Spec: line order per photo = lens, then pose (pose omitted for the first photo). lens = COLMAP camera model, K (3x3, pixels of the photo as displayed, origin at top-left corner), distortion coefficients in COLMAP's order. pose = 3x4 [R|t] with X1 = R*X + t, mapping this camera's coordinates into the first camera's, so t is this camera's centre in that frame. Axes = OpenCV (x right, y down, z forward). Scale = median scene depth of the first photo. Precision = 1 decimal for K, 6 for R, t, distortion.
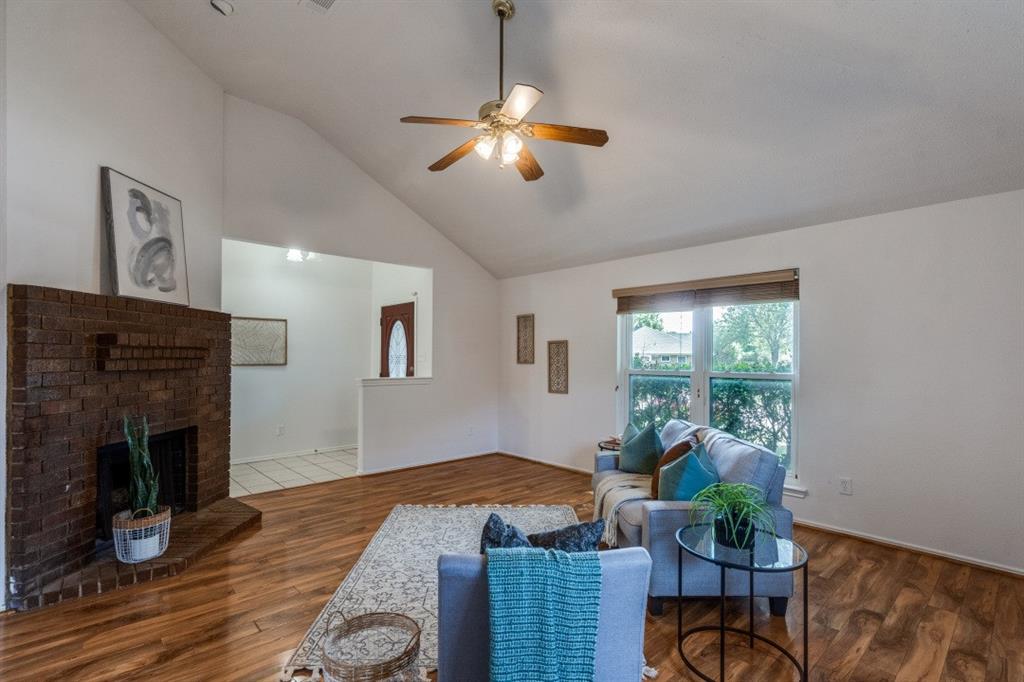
lens RADIAL K [[490.7, 0, 512.0], [0, 490.7, 347.6], [0, 0, 1]] dist [-0.001799, 0.001617]
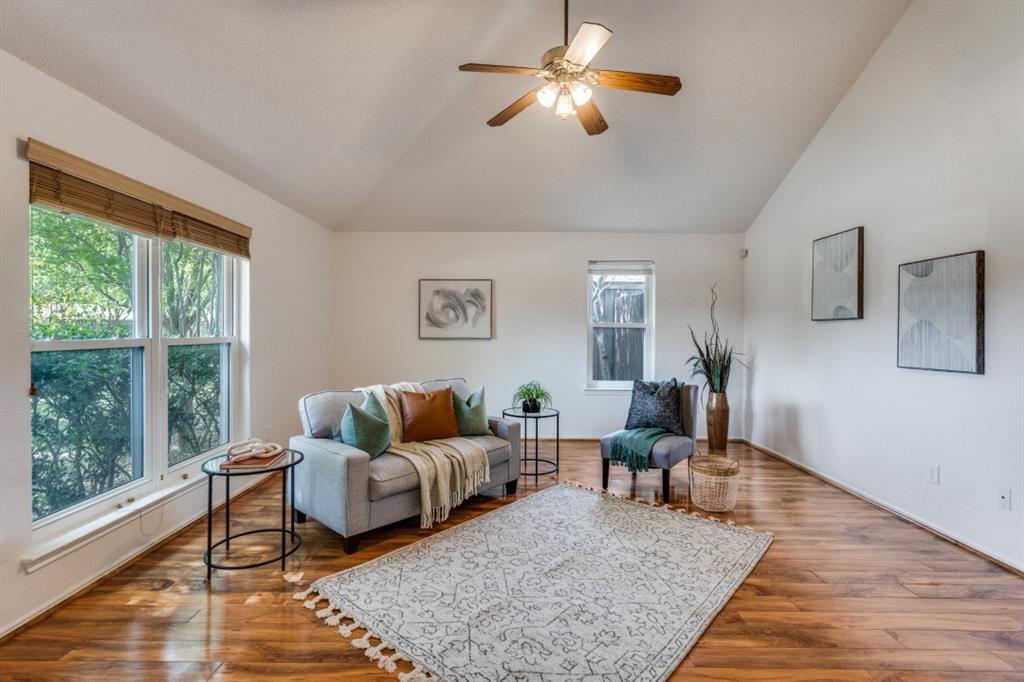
lens RADIAL K [[490.7, 0, 494.5], [0, 490.7, 332.5], [0, 0, 1]] dist [-0.001799, 0.001617]
pose [[-0.720856, -0.013656, 0.692950, -0.526558], [-0.022769, 0.999733, -0.003984, 0.047326], [-0.692711, -0.018650, -0.720974, 1.601713]]
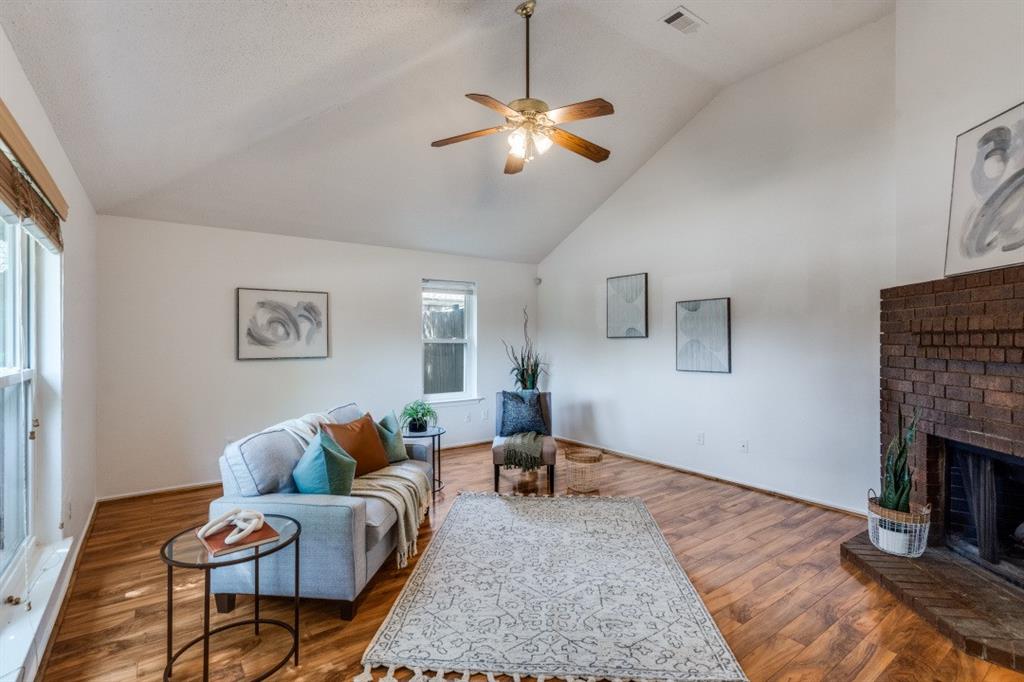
lens RADIAL K [[490.7, 0, 504.4], [0, 490.7, 341.6], [0, 0, 1]] dist [-0.001799, 0.001617]
pose [[-0.993309, -0.004621, 0.115393, -0.086632], [-0.006059, 0.999908, -0.012118, 0.028594], [-0.115327, -0.012736, -0.993246, 1.849527]]
